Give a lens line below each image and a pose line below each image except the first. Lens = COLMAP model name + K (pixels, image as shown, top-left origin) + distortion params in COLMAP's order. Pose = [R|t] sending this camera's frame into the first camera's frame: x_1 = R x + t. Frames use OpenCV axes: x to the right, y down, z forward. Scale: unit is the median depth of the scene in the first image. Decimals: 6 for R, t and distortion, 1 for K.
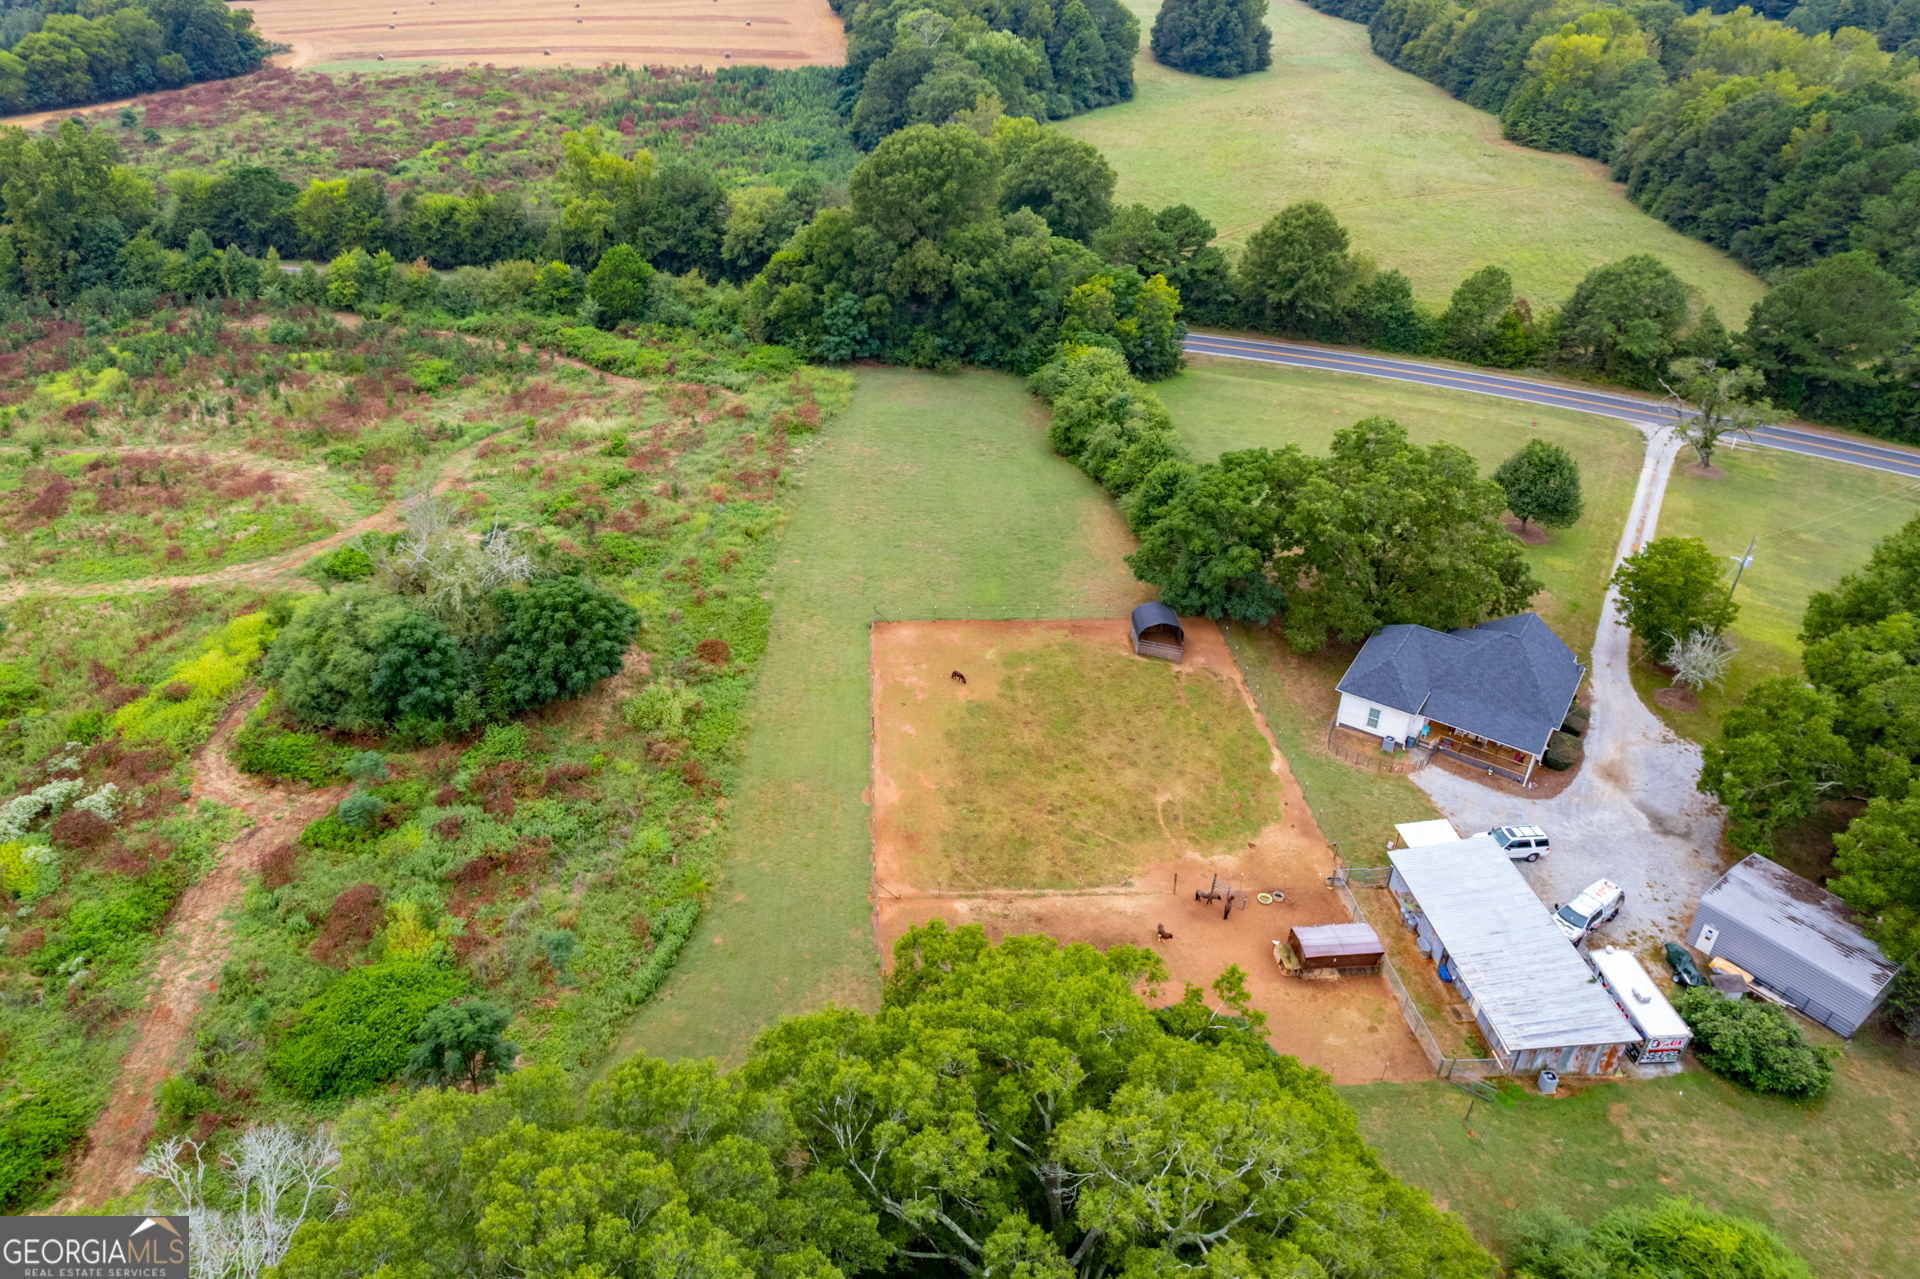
lens RADIAL K [[1223.2, 0, 960.0], [0, 1223.2, 639.5], [0, 0, 1]] dist [-0.000453, -0.000417]
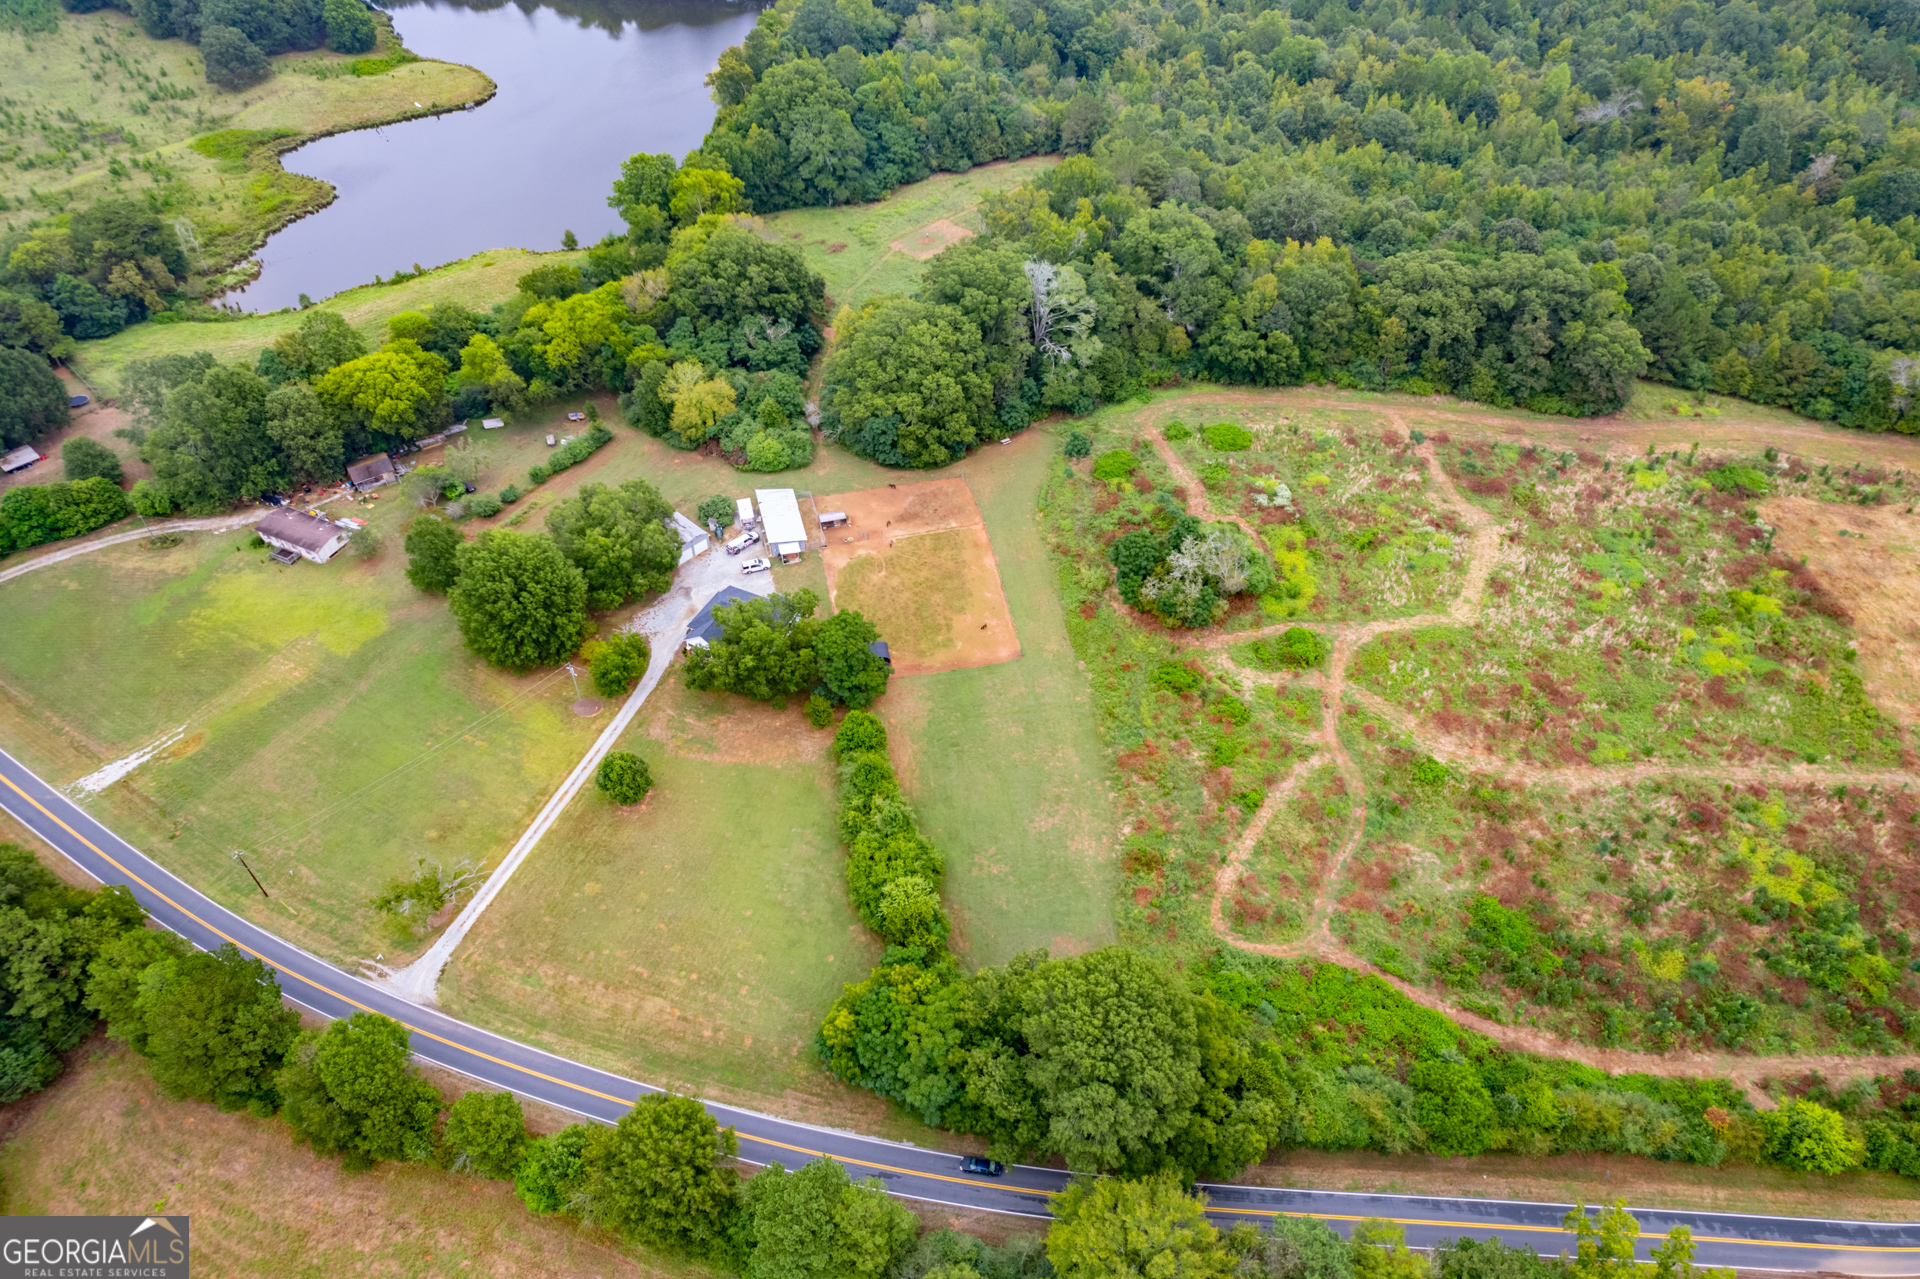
lens RADIAL K [[1223.2, 0, 960.0], [0, 1223.2, 639.5], [0, 0, 1]] dist [-0.000453, -0.000417]
pose [[-0.993406, 0.094600, -0.064765, 0.151423], [-0.049172, 0.158742, 0.986095, -1.946340], [0.103565, 0.982778, -0.153044, 1.266909]]
